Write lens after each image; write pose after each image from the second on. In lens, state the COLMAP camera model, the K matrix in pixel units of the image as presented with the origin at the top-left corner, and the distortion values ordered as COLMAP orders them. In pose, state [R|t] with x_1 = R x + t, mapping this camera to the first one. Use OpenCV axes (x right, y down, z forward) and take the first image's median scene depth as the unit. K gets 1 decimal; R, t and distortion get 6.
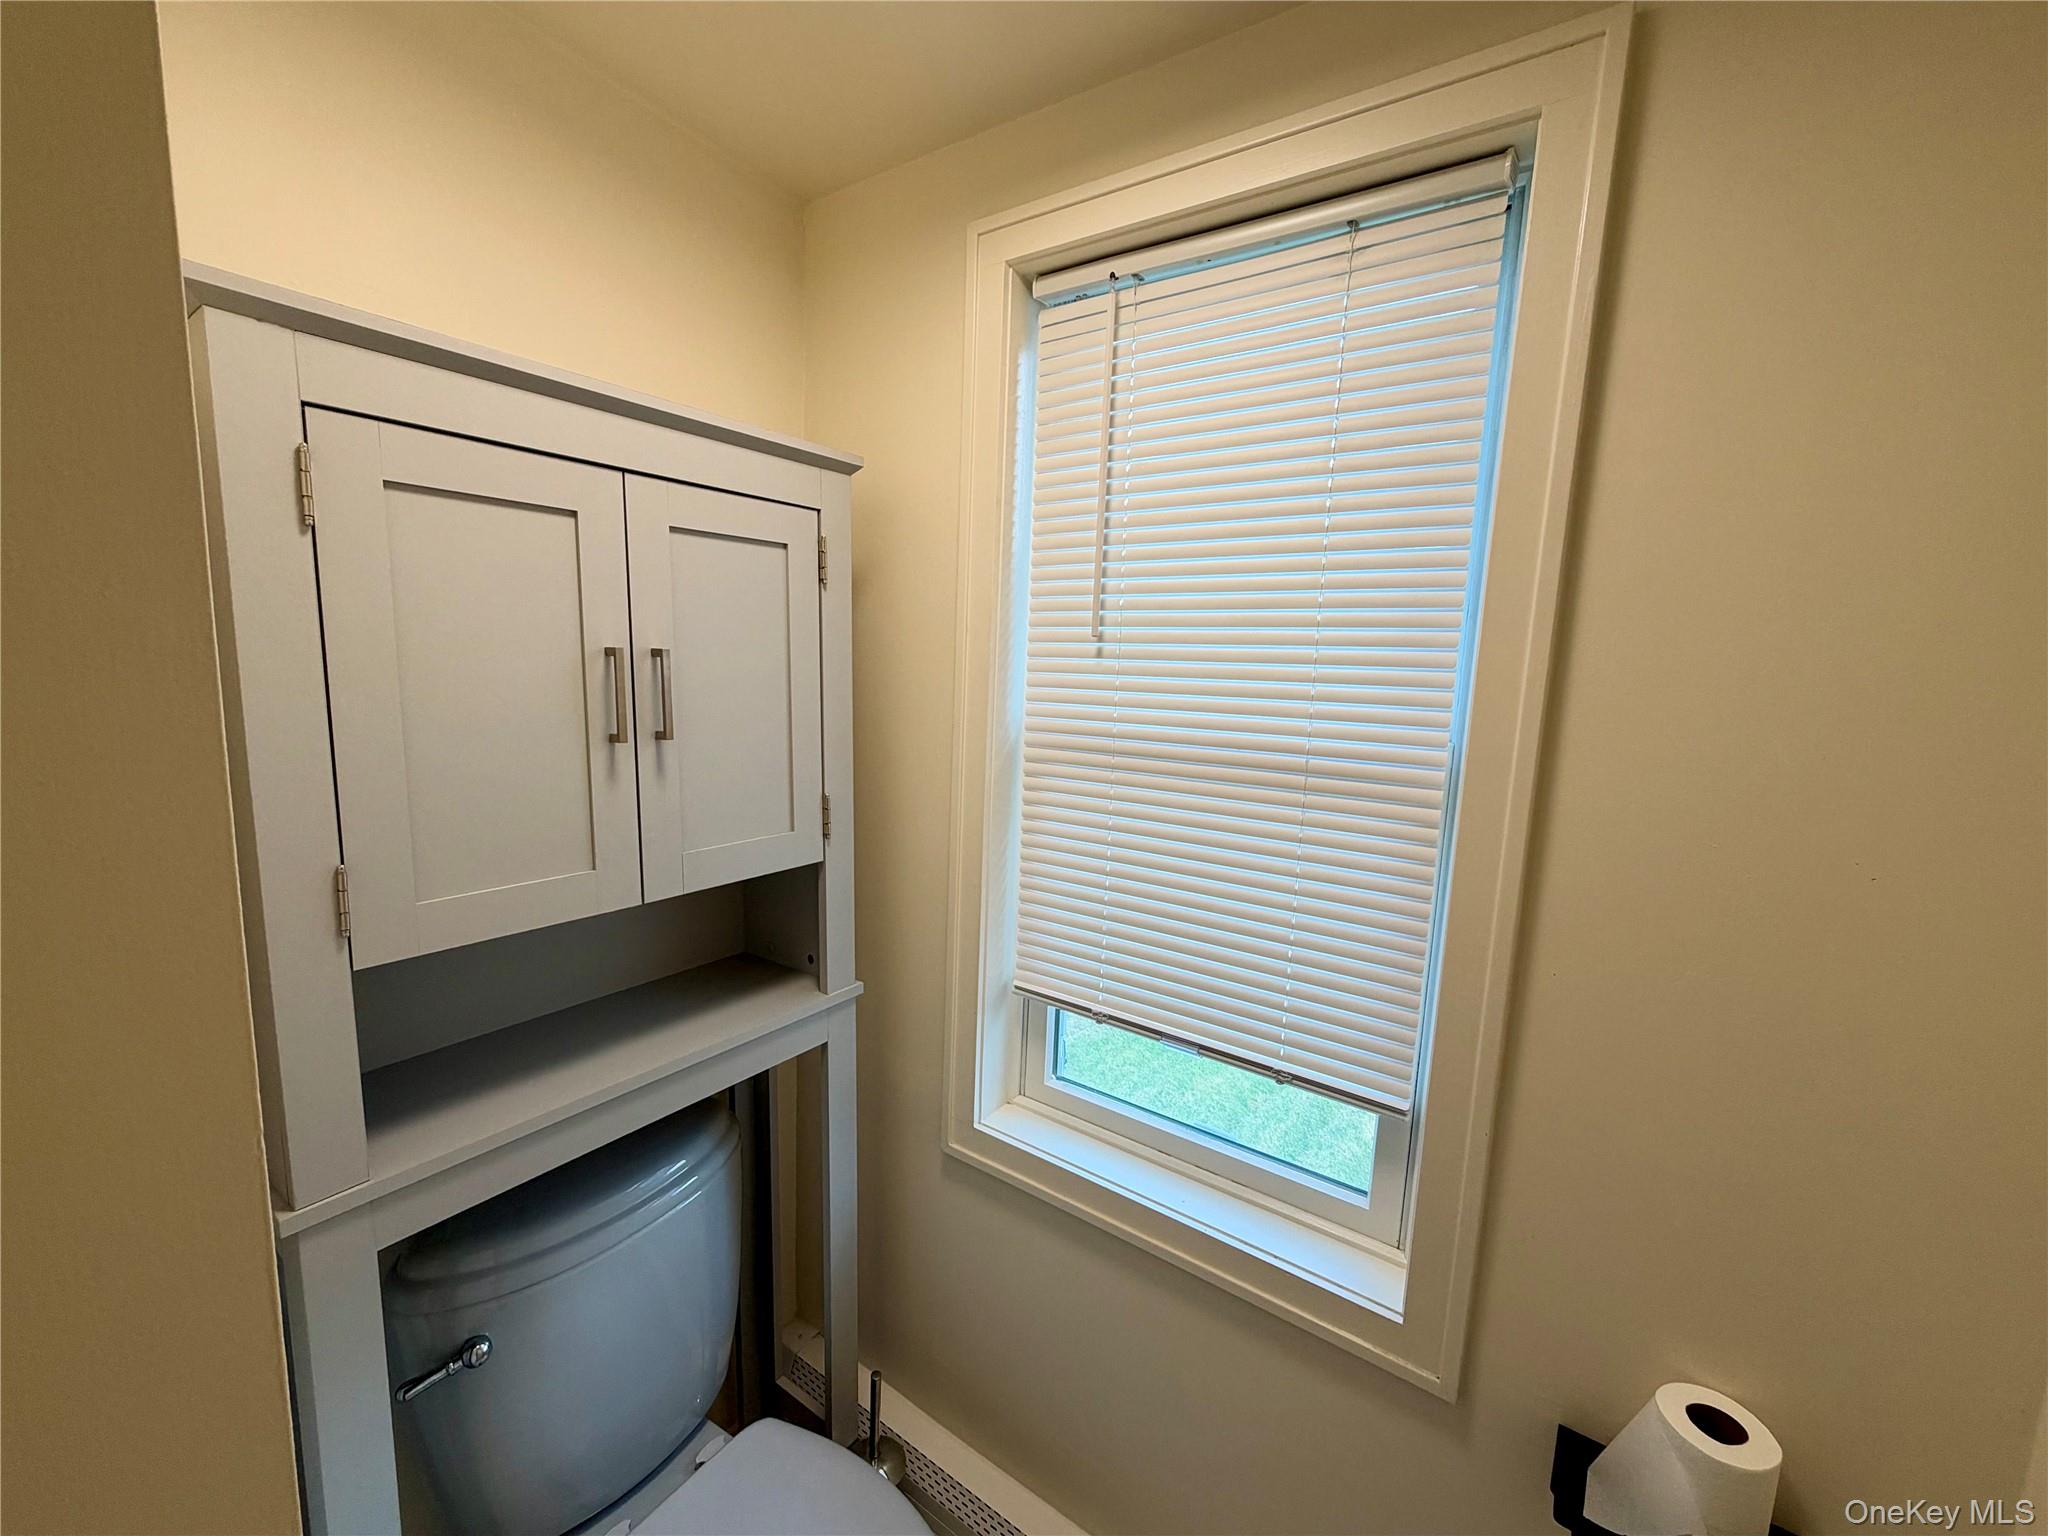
lens RADIAL K [[828.9, 0, 1024.0], [0, 828.9, 768.0], [0, 0, 1]] dist [-0.001954, -0.000288]
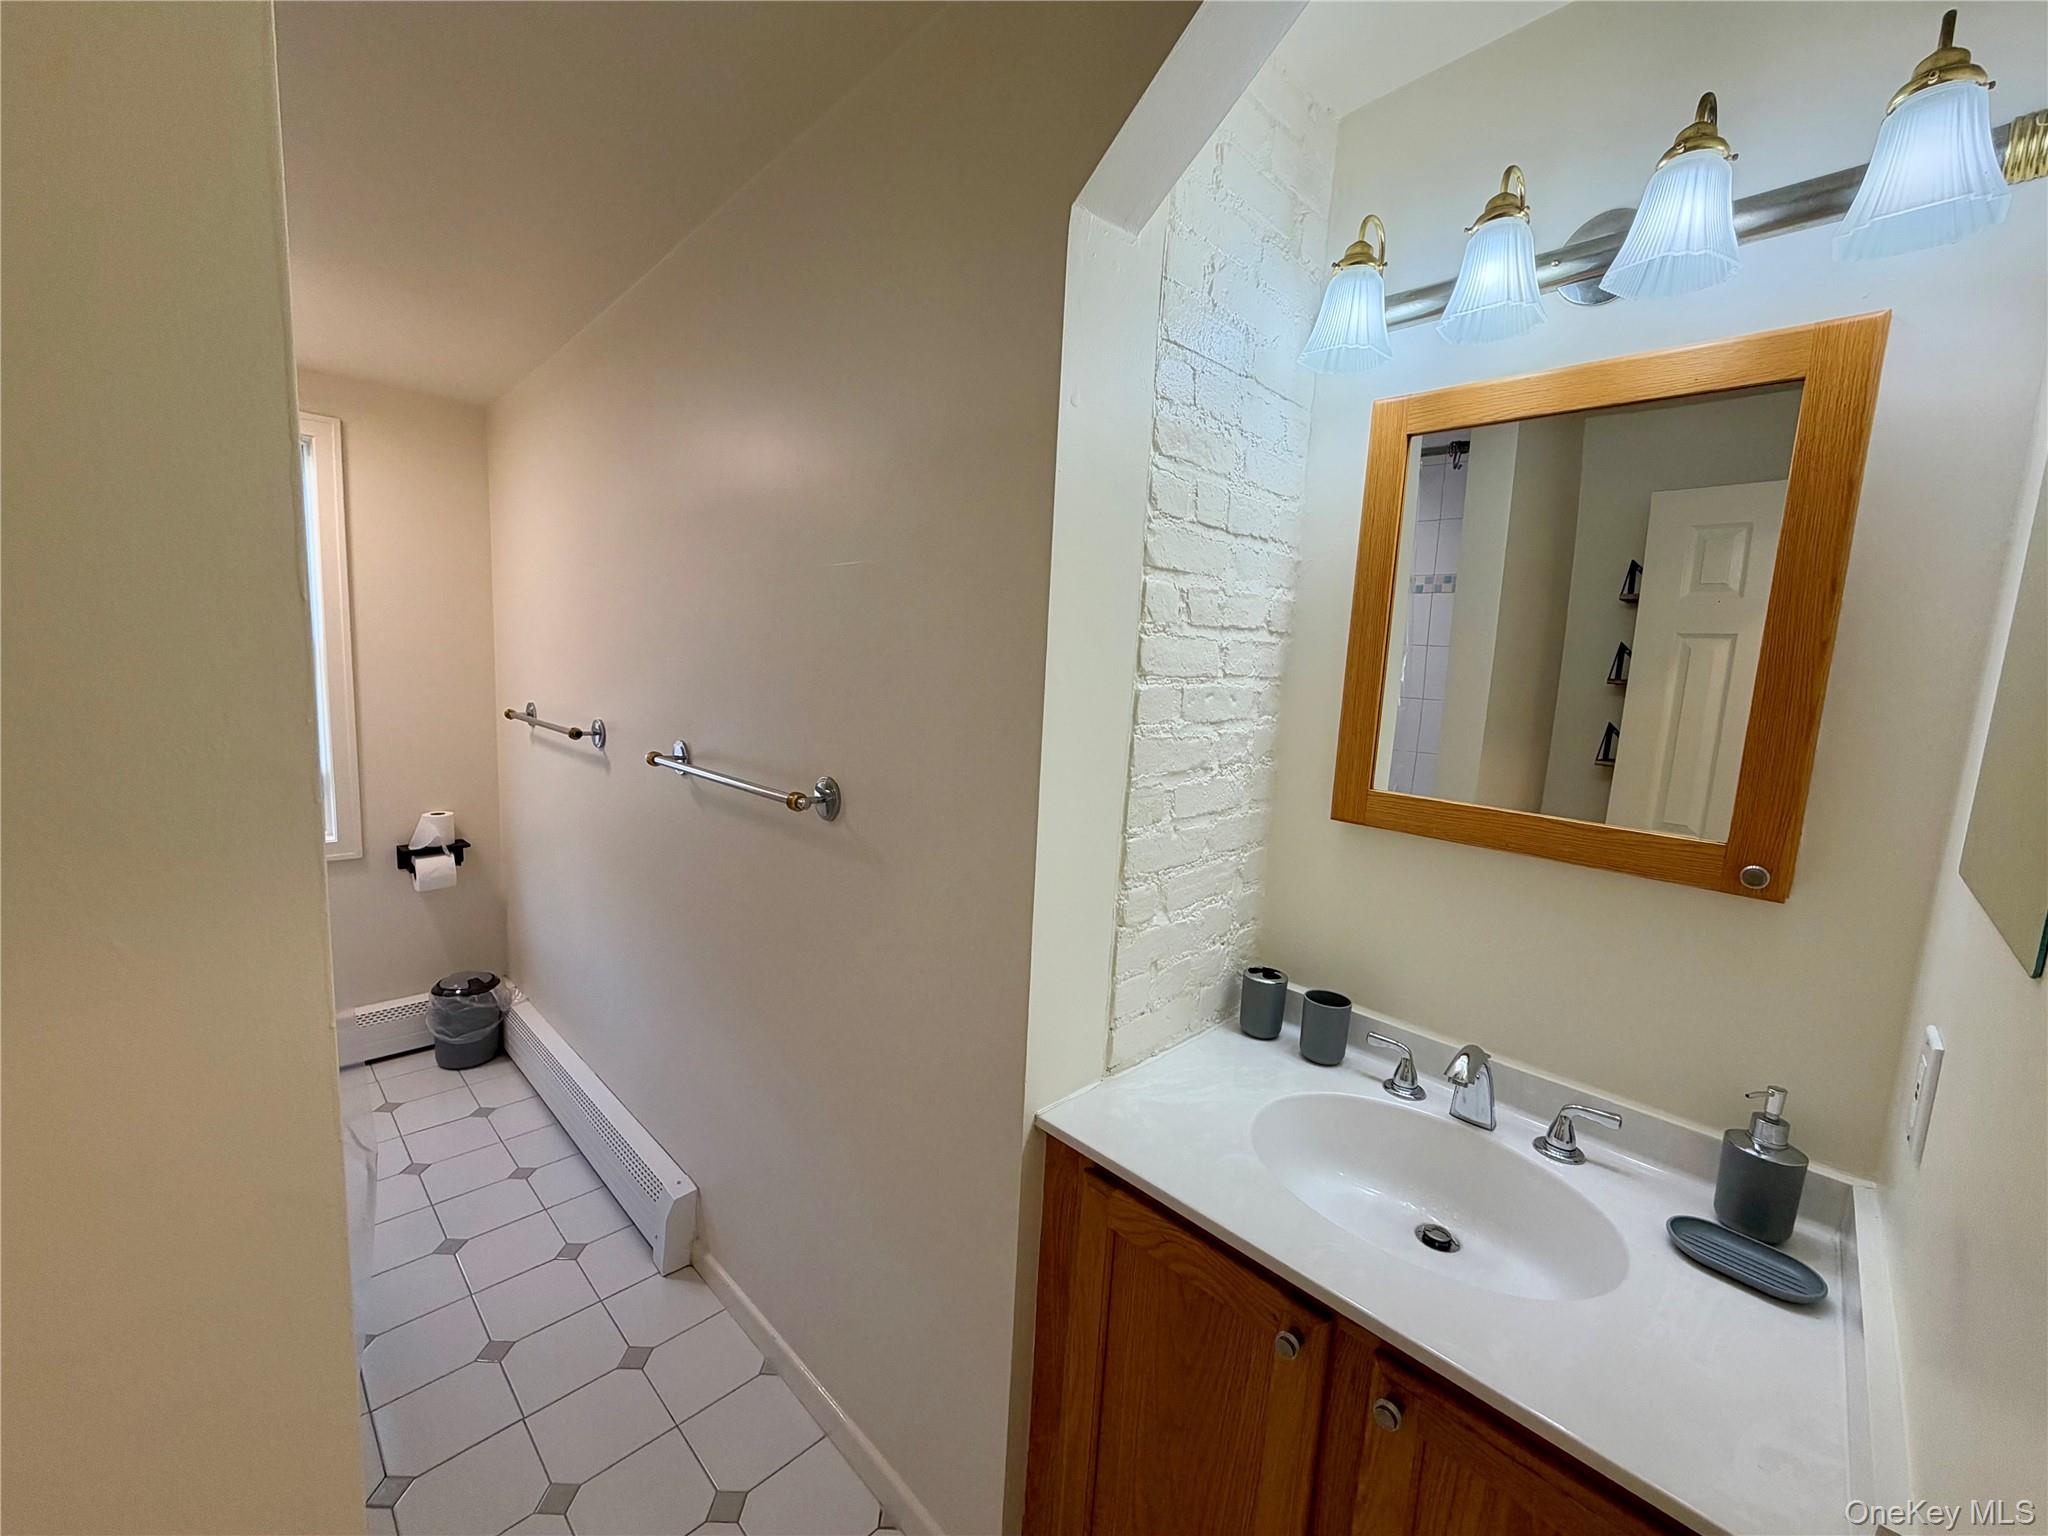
lens RADIAL K [[822.0, 0, 1022.6], [0, 822.0, 764.4], [0, 0, 1]] dist [0.000410, 0.000181]
pose [[0.168873, -0.151977, 0.973851, -1.875252], [0.090035, 0.986289, 0.138305, 0.232210], [-0.981517, 0.064325, 0.180241, -1.857122]]
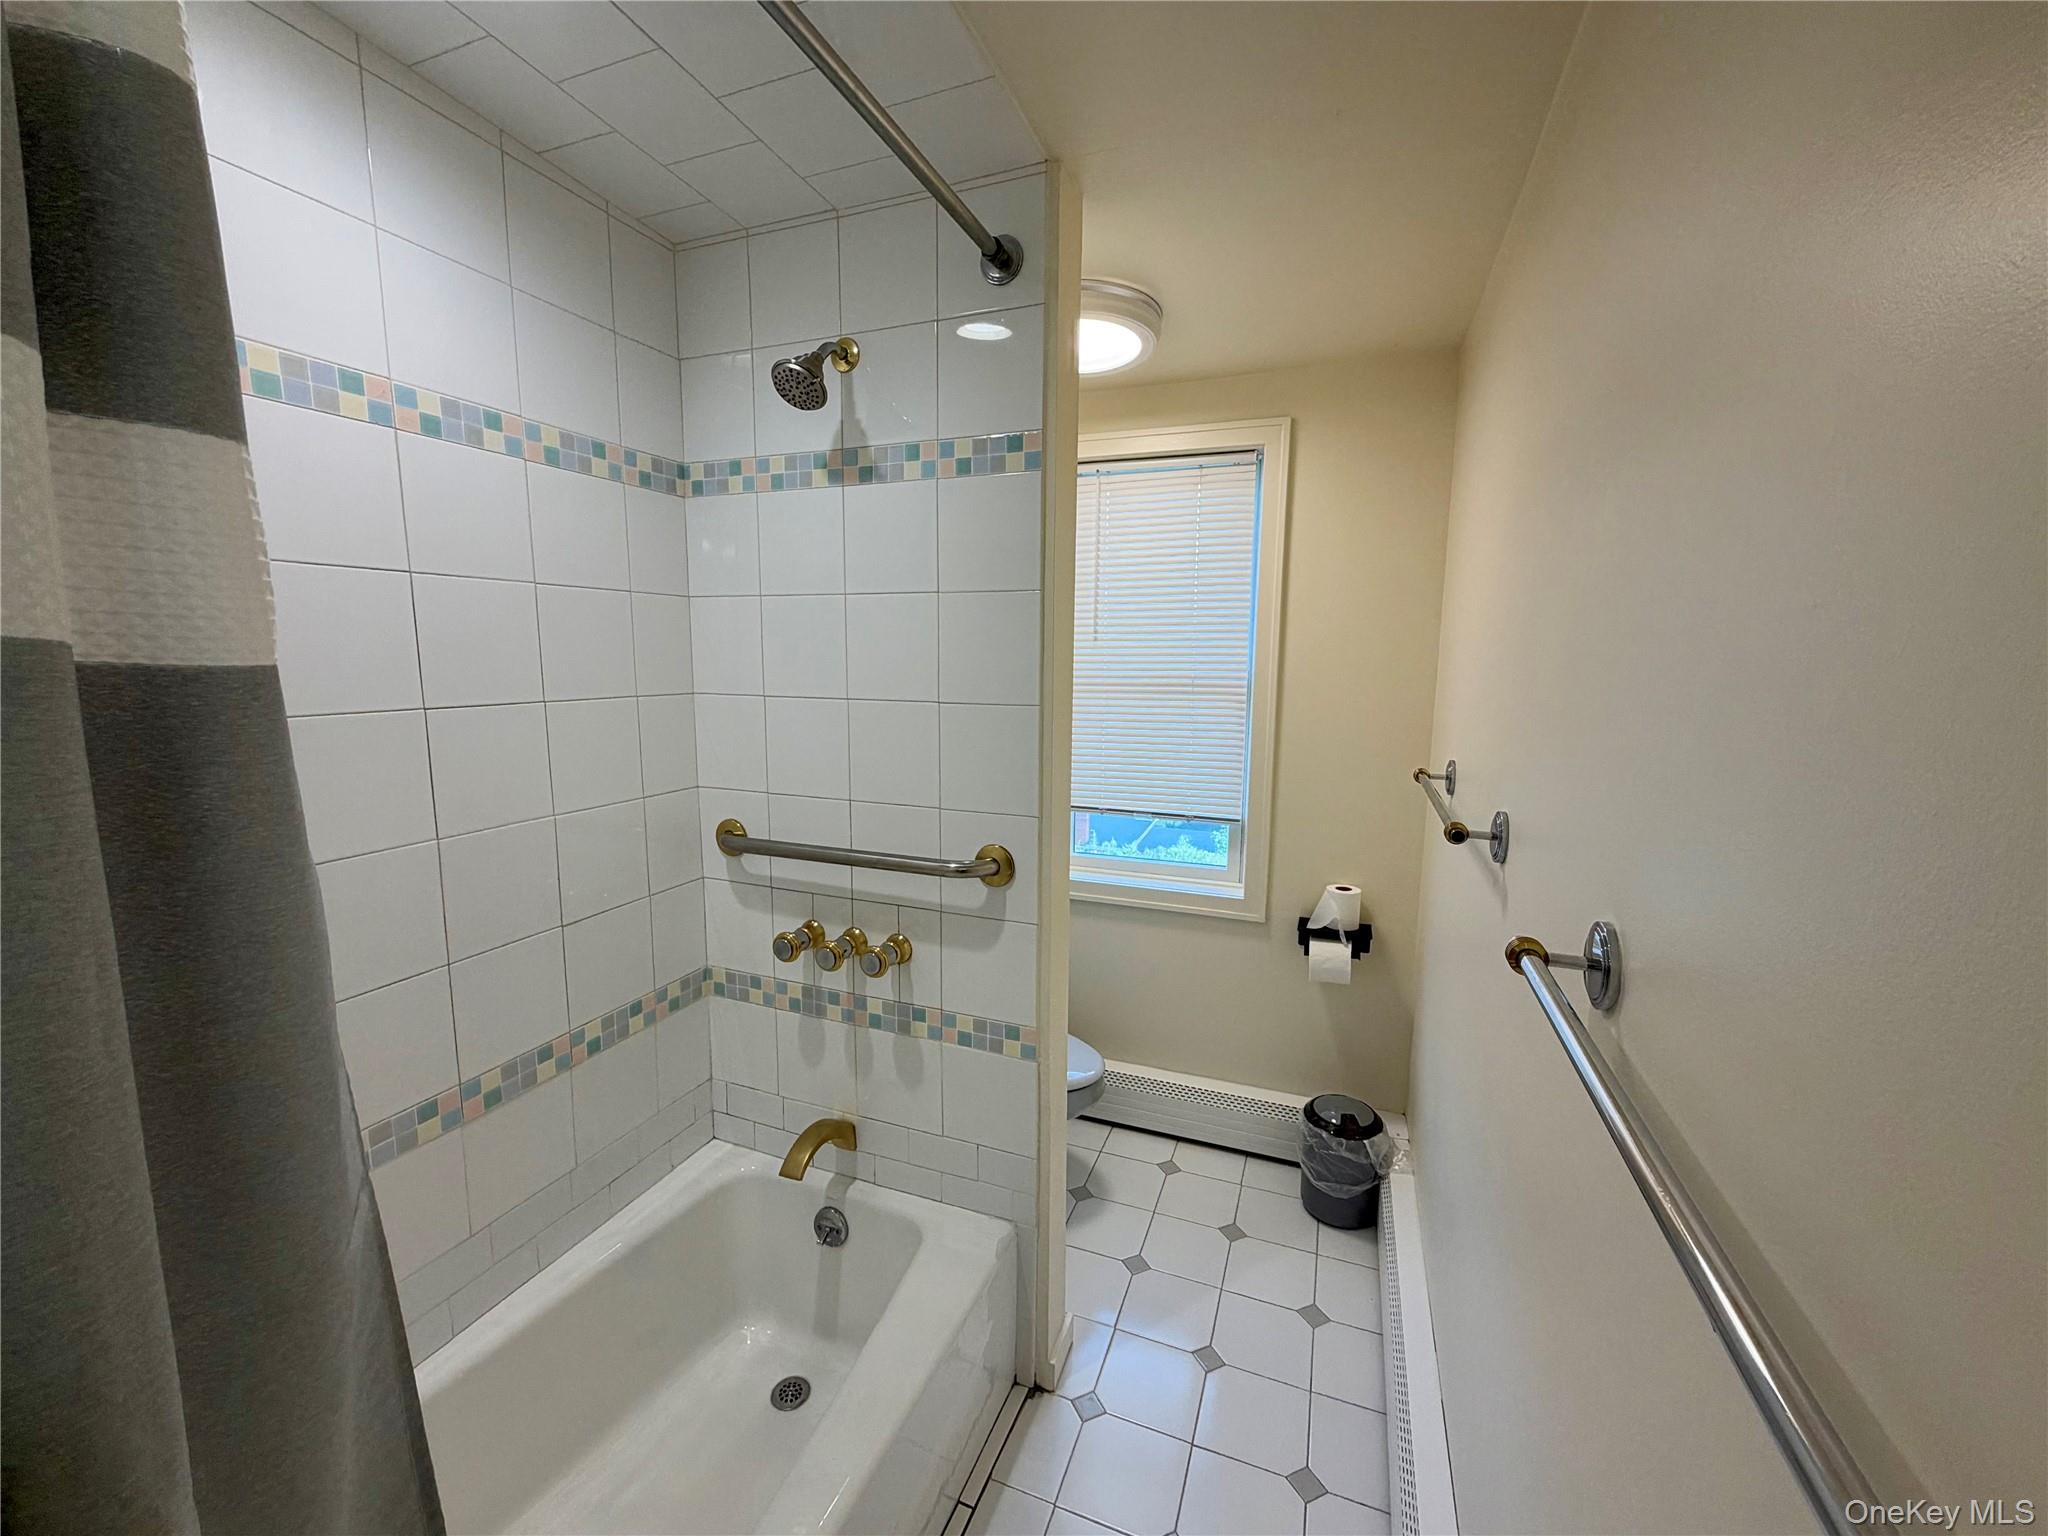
lens RADIAL K [[822.0, 0, 1022.6], [0, 822.0, 764.4], [0, 0, 1]] dist [0.000410, 0.000181]
pose [[0.971603, -0.062473, 0.228220, -0.761342], [0.060982, 0.998046, 0.013587, 0.185020], [-0.228623, 0.000716, 0.973515, -1.317154]]
